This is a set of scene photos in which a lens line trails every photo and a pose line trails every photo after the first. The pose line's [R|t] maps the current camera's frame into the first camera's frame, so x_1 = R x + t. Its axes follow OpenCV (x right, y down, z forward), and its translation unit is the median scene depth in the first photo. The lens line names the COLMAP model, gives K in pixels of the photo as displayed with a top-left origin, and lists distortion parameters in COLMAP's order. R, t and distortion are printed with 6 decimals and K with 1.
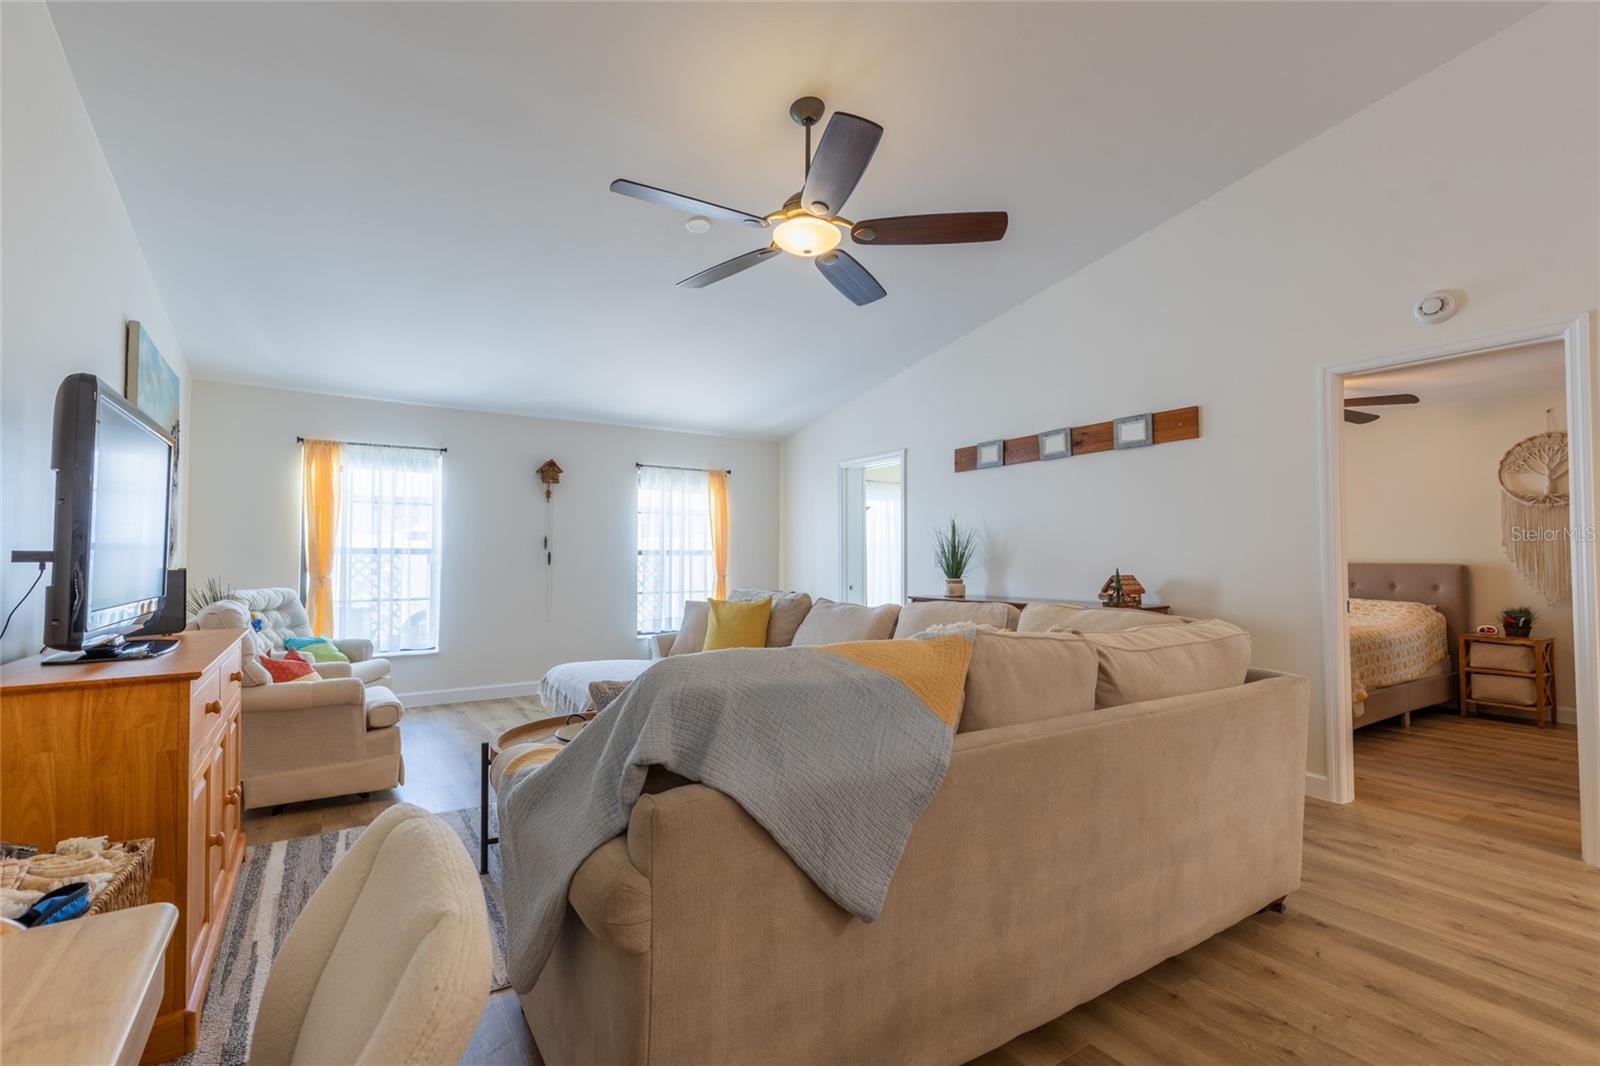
lens RADIAL K [[718.0, 0, 801.4], [0, 718.0, 540.2], [0, 0, 1]] dist [0.004603, -0.000083]
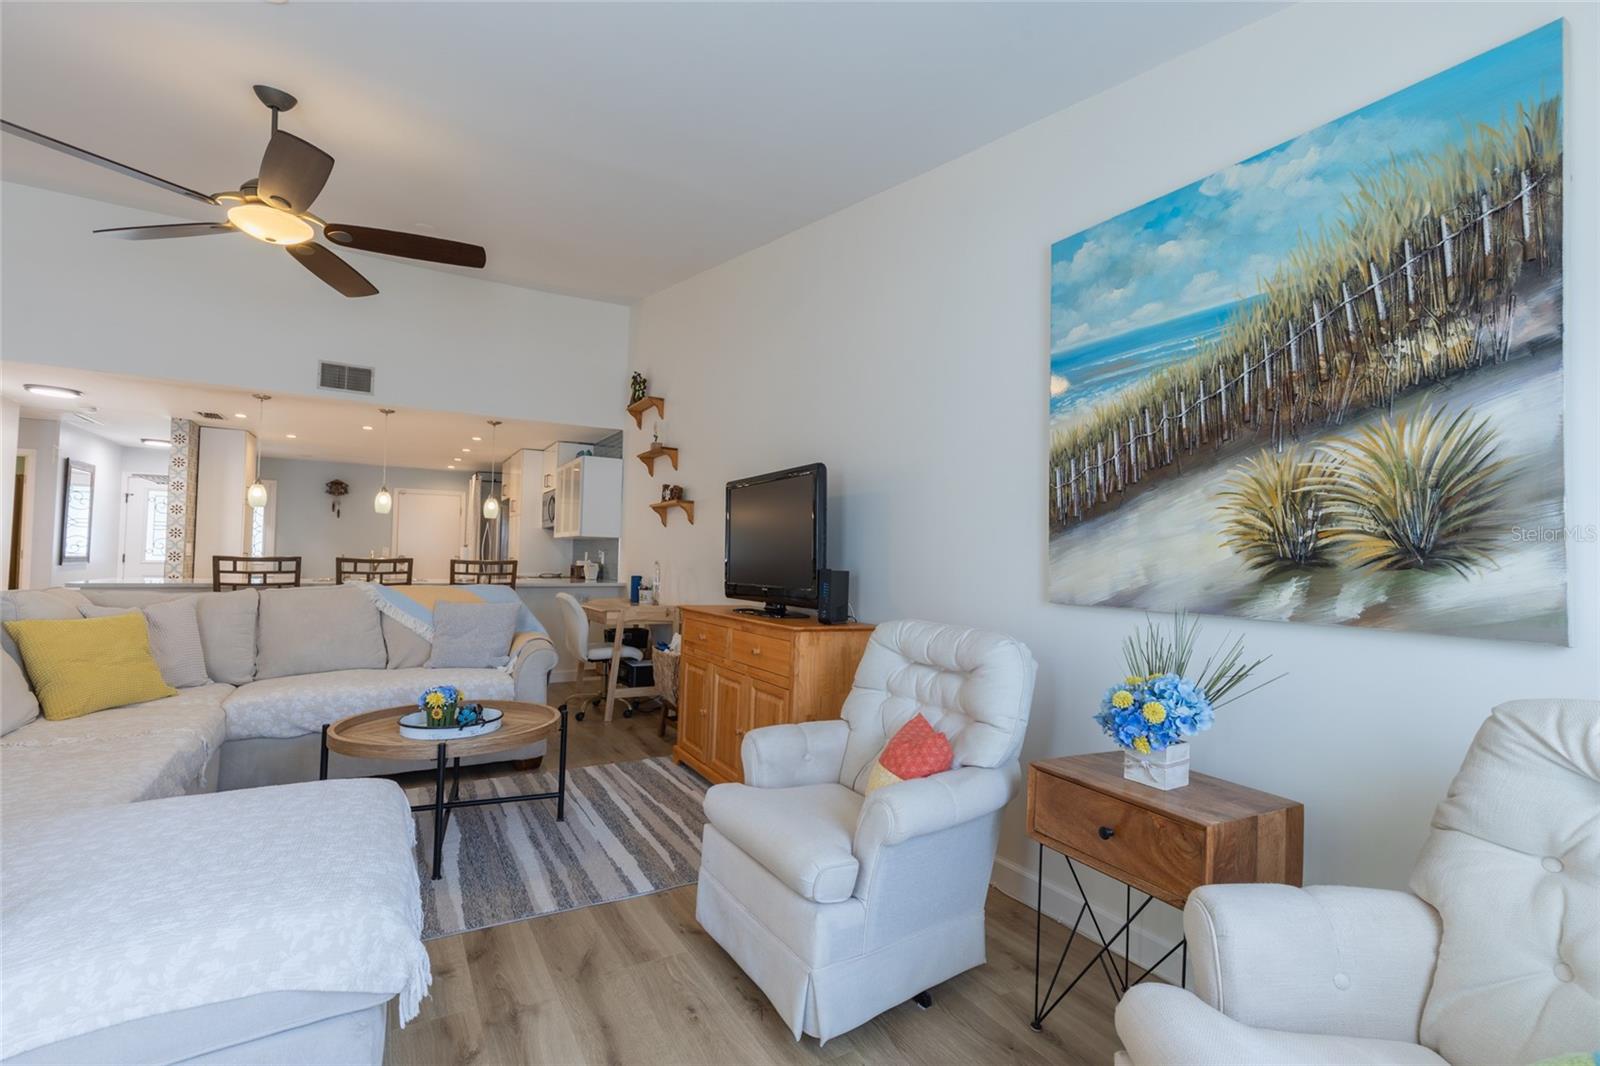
lens RADIAL K [[718.0, 0, 801.4], [0, 718.0, 540.2], [0, 0, 1]] dist [0.004603, -0.000083]
pose [[-0.998128, -0.020149, 0.057752, -0.444787], [-0.023602, 0.997934, -0.059752, 0.031710], [-0.056429, -0.061003, -0.996541, 1.081642]]
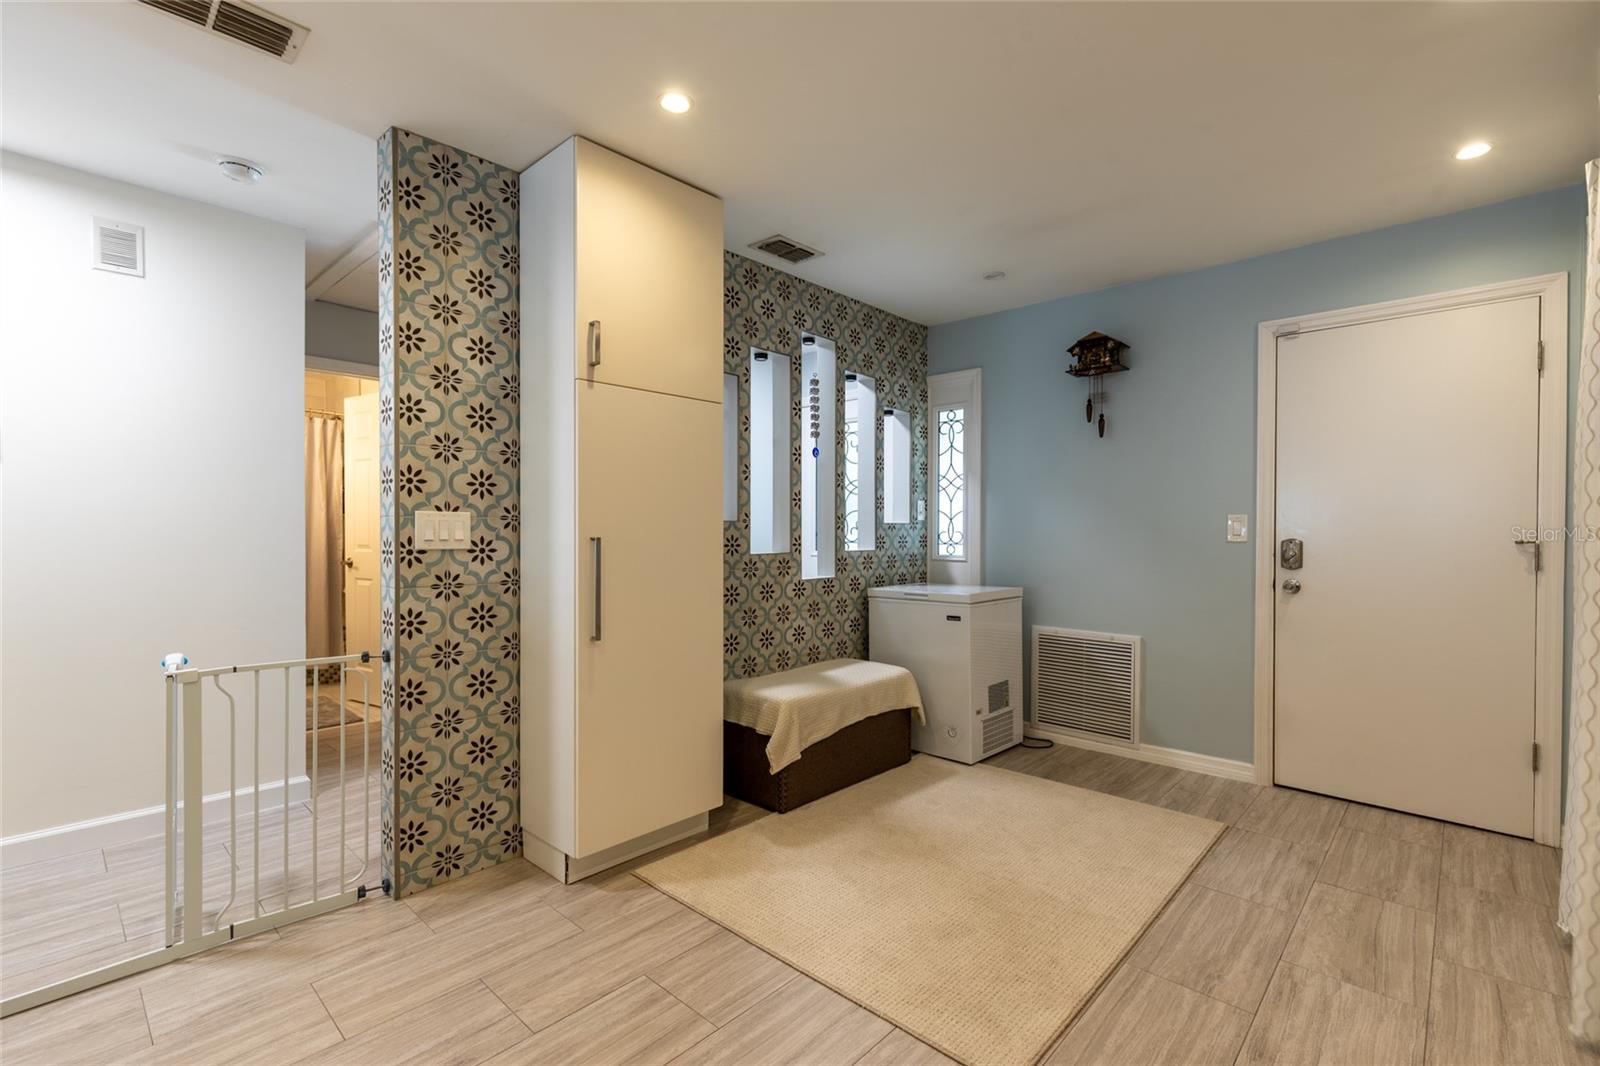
lens RADIAL K [[710.6, 0, 802.8], [0, 710.6, 540.7], [0, 0, 1]] dist [0.003131, -0.000165]
pose [[-0.236034, -0.017995, 0.971578, 0.272392], [-0.029033, 0.999513, 0.011459, -0.010030], [-0.971311, -0.025503, -0.236441, -0.278481]]
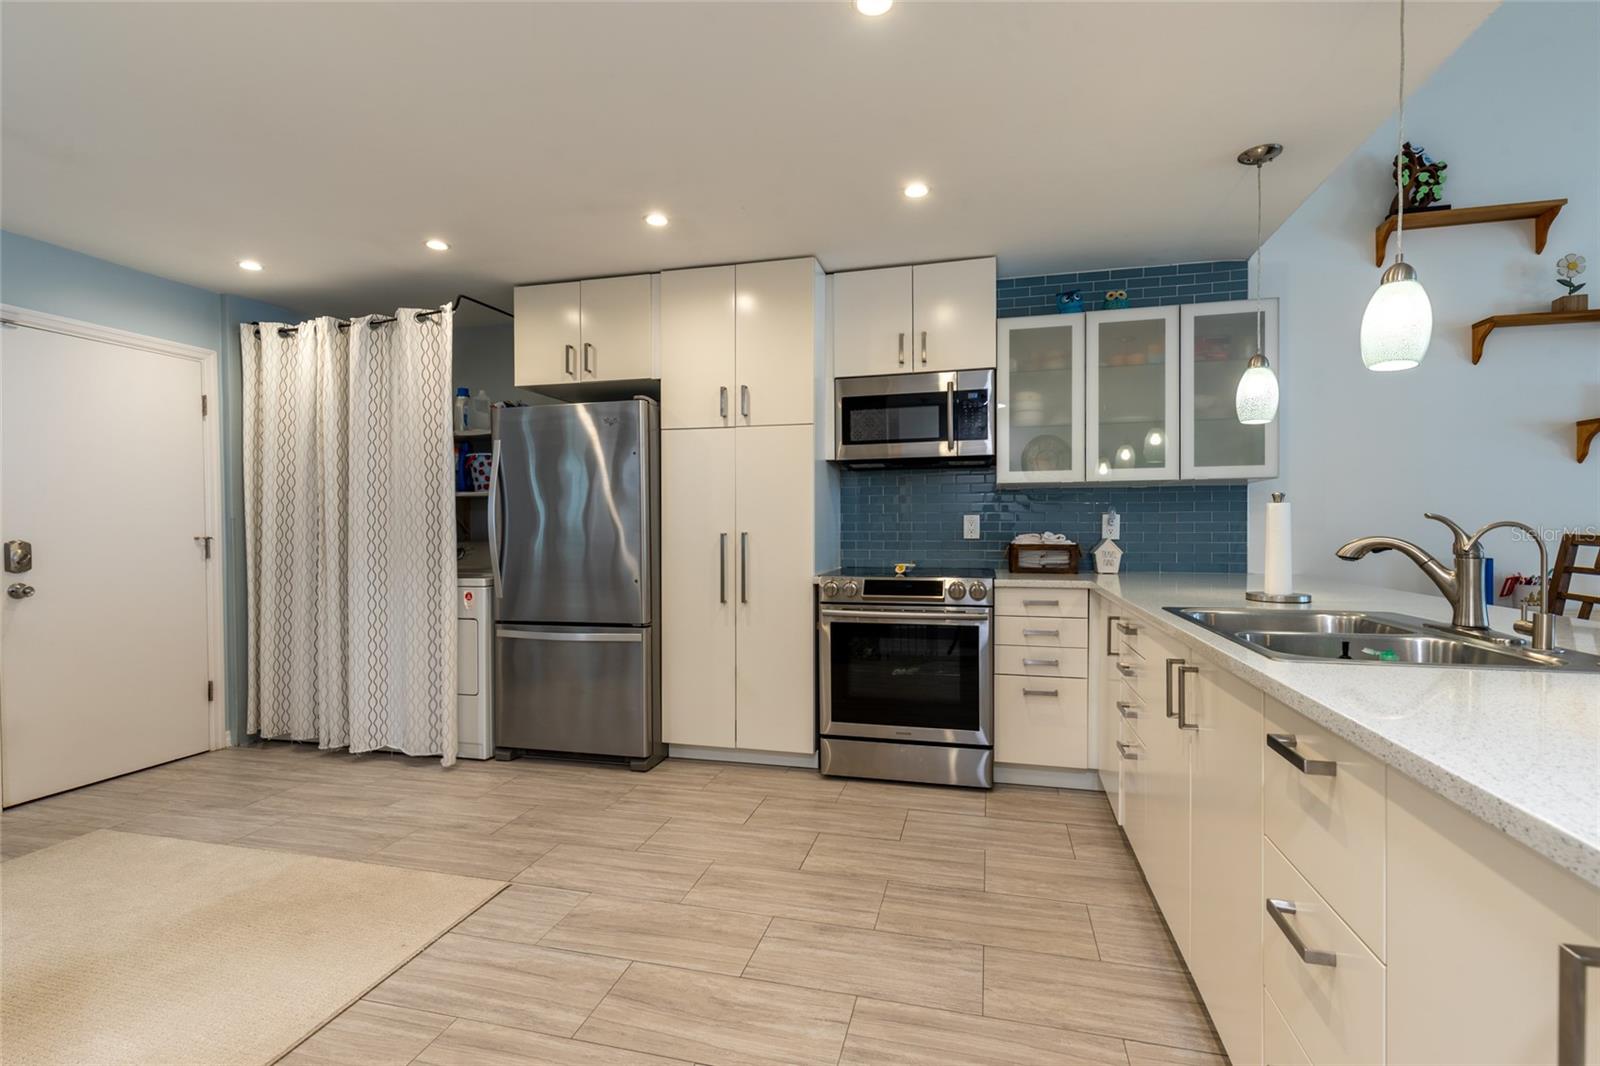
lens RADIAL K [[732.5, 0, 795.9], [0, 732.5, 530.9], [0, 0, 1]] dist [0.005020, -0.000333]
pose [[-0.746167, 0.006874, -0.665724, 0.683326], [0.024202, 0.999566, -0.016805, 0.001386], [0.665319, -0.028651, -0.746009, 0.026517]]
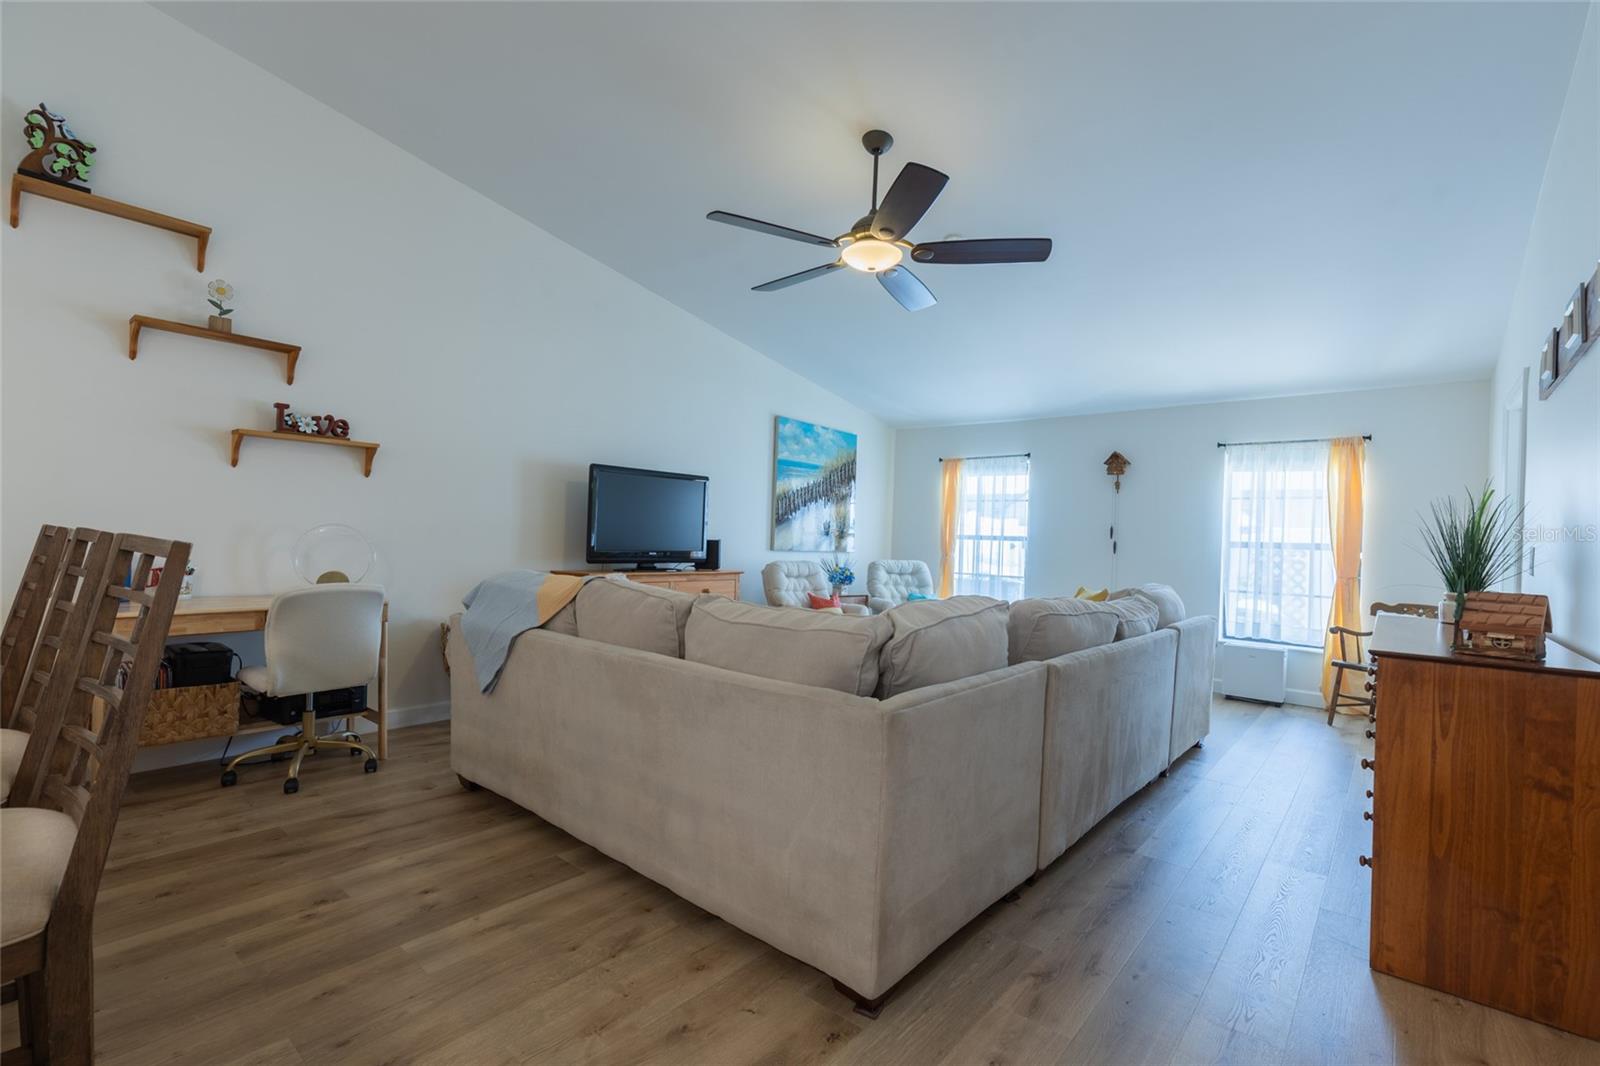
lens RADIAL K [[710.6, 0, 802.8], [0, 710.6, 540.7], [0, 0, 1]] dist [0.003131, -0.000165]
pose [[0.279427, 0.012585, -0.960084, 0.596374], [-0.007481, 0.999912, 0.010930, 0.009399], [0.960138, 0.004129, 0.279497, 0.326436]]
